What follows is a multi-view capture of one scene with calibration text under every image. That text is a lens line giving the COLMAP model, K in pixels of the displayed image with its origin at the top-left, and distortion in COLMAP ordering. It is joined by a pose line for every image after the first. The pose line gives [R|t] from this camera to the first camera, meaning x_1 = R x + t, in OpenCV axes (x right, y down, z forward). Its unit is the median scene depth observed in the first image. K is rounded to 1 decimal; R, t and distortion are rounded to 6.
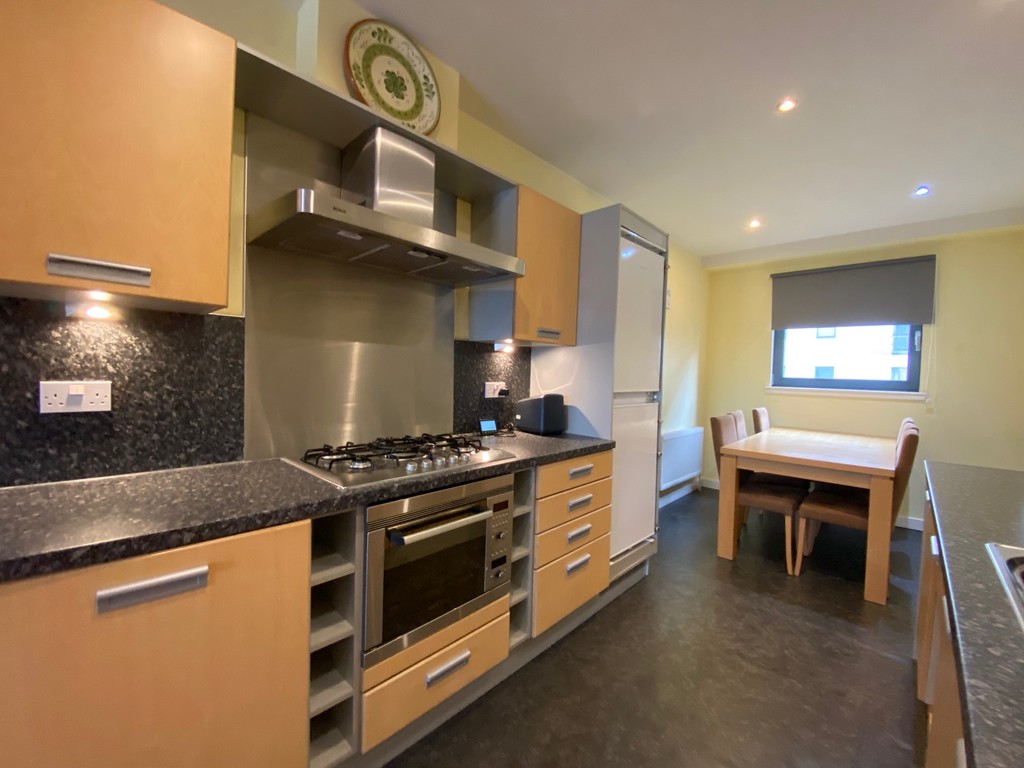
lens RADIAL K [[410.8, 0, 515.4], [0, 410.8, 382.2], [0, 0, 1]] dist [-0.001155, -0.000408]
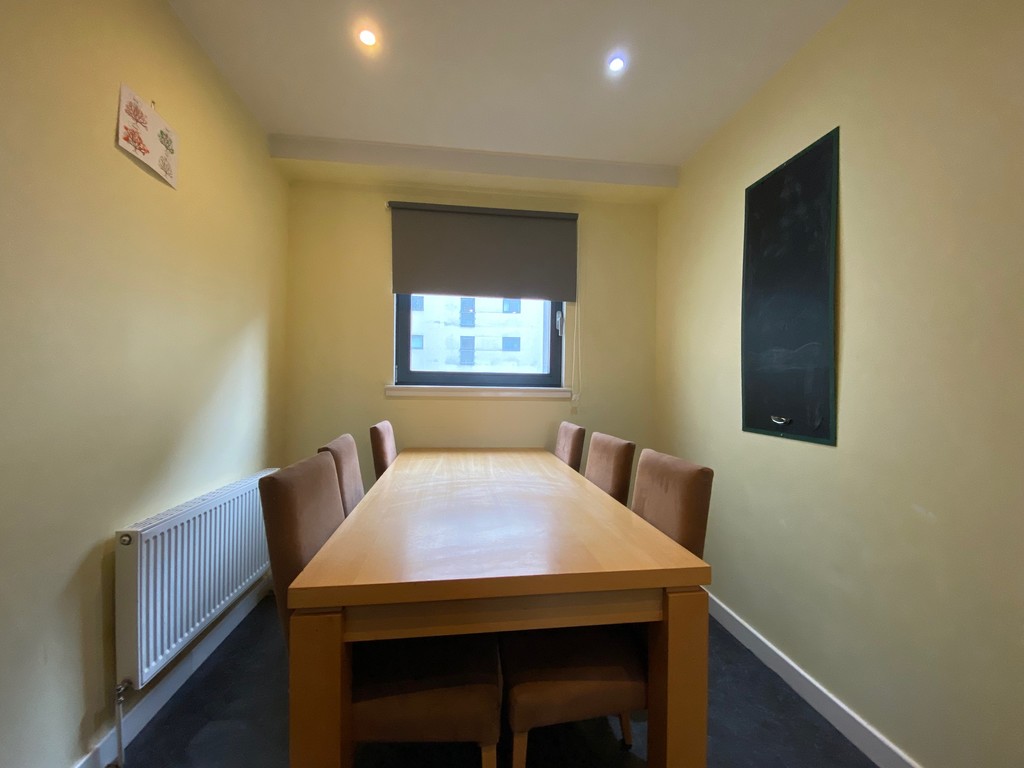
lens RADIAL K [[410.8, 0, 520.3], [0, 410.8, 386.7], [0, 0, 1]] dist [-0.001155, -0.000408]
pose [[0.617363, -0.017750, 0.786478, 0.305047], [0.023153, 0.999722, 0.004388, 0.017016], [-0.786338, 0.015501, 0.617603, 0.562808]]
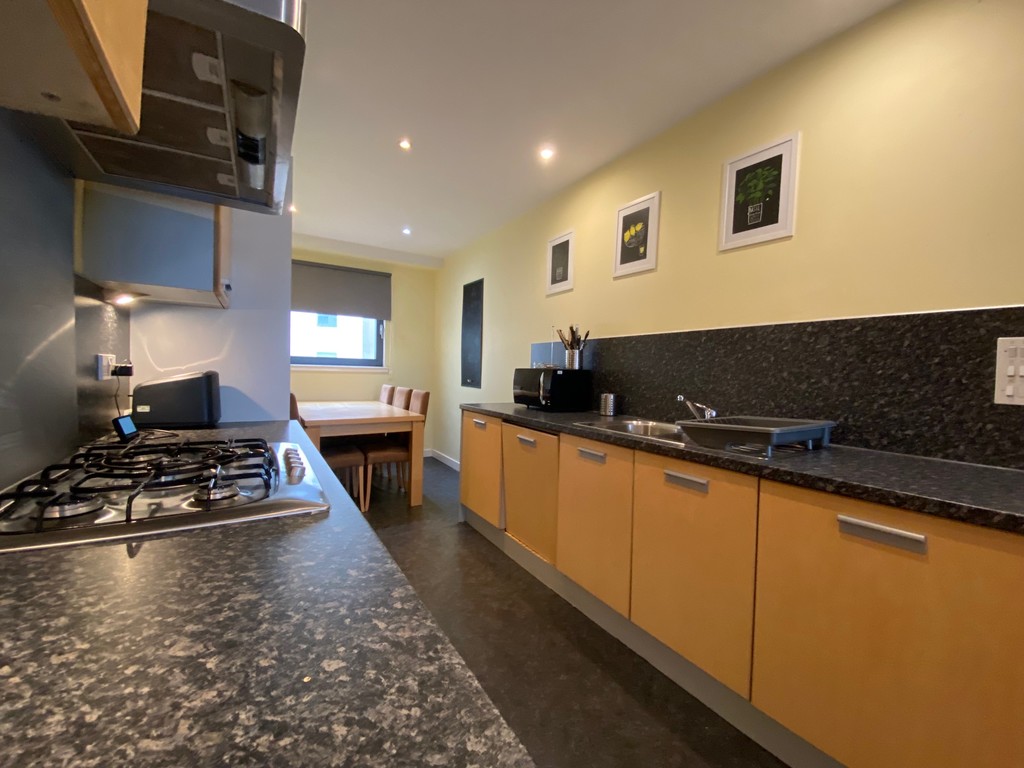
lens RADIAL K [[410.8, 0, 512.8], [0, 410.8, 385.3], [0, 0, 1]] dist [-0.001155, -0.000408]
pose [[0.260465, -0.058591, 0.963704, -0.296522], [0.010006, 0.998267, 0.057988, 0.010023], [-0.965432, -0.005461, 0.260600, 0.173991]]
